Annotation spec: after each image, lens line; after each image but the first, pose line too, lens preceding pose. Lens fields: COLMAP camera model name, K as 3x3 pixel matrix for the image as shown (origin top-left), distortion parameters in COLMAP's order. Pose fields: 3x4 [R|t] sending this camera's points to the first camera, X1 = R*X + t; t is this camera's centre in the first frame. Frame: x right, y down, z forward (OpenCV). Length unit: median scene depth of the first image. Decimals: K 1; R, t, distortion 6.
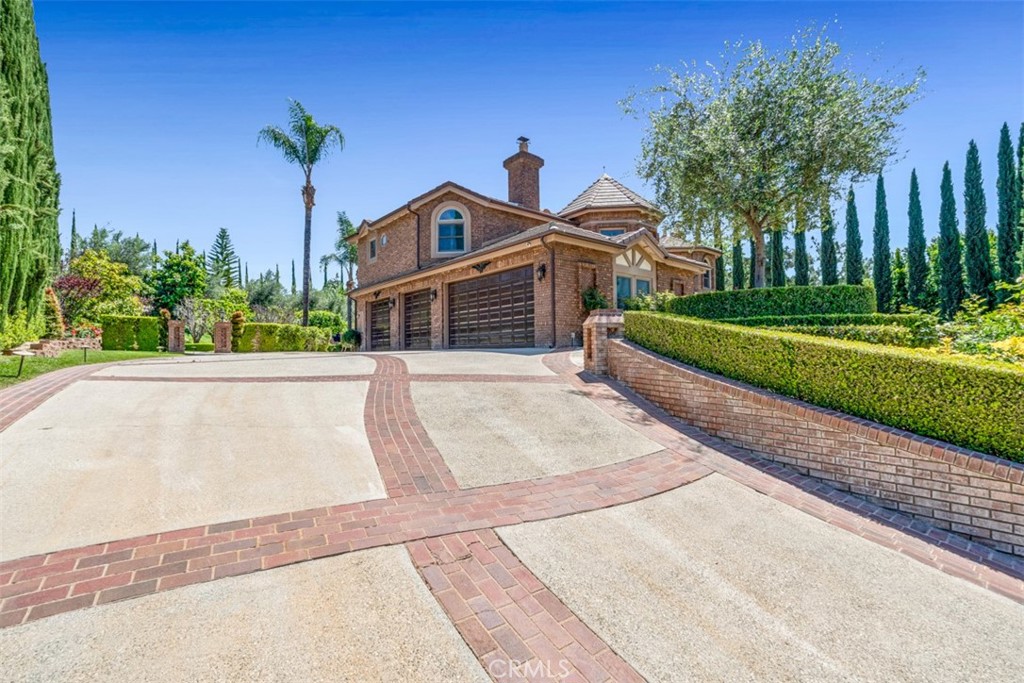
lens RADIAL K [[456.0, 0, 517.0], [0, 456.0, 350.4], [0, 0, 1]] dist [-0.011721, 0.003954]
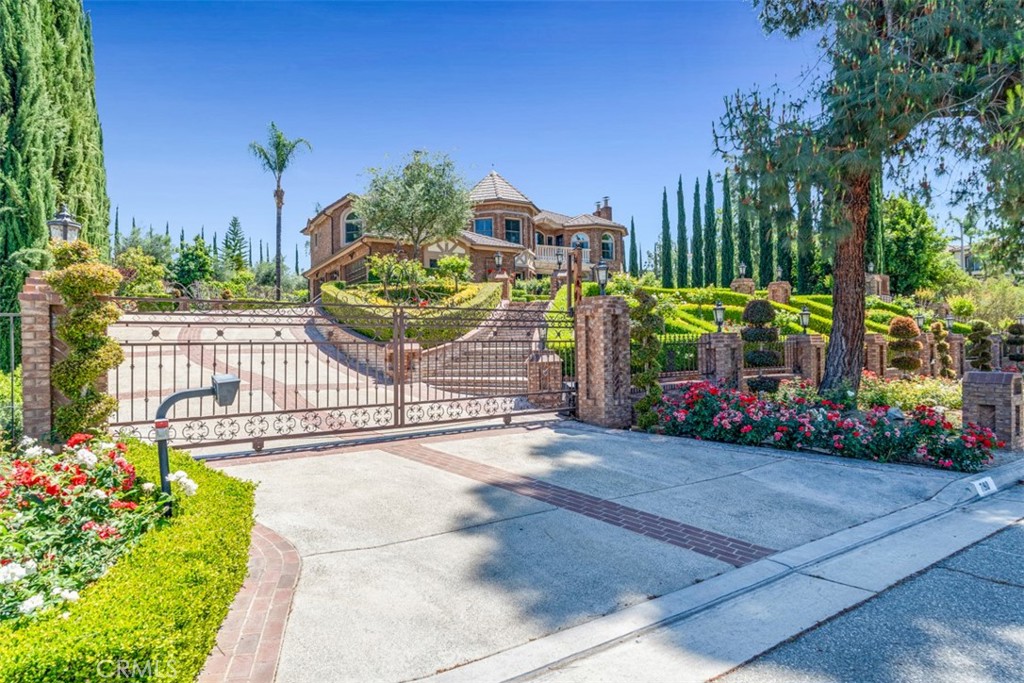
lens RADIAL K [[571.7, 0, 489.4], [0, 571.7, 343.6], [0, 0, 1]] dist [-0.004845, -0.001050]
pose [[0.980951, -0.003636, -0.194222, 0.419804], [0.005532, 0.999942, 0.009224, 0.054368], [0.194177, -0.010123, 0.980914, -0.445673]]
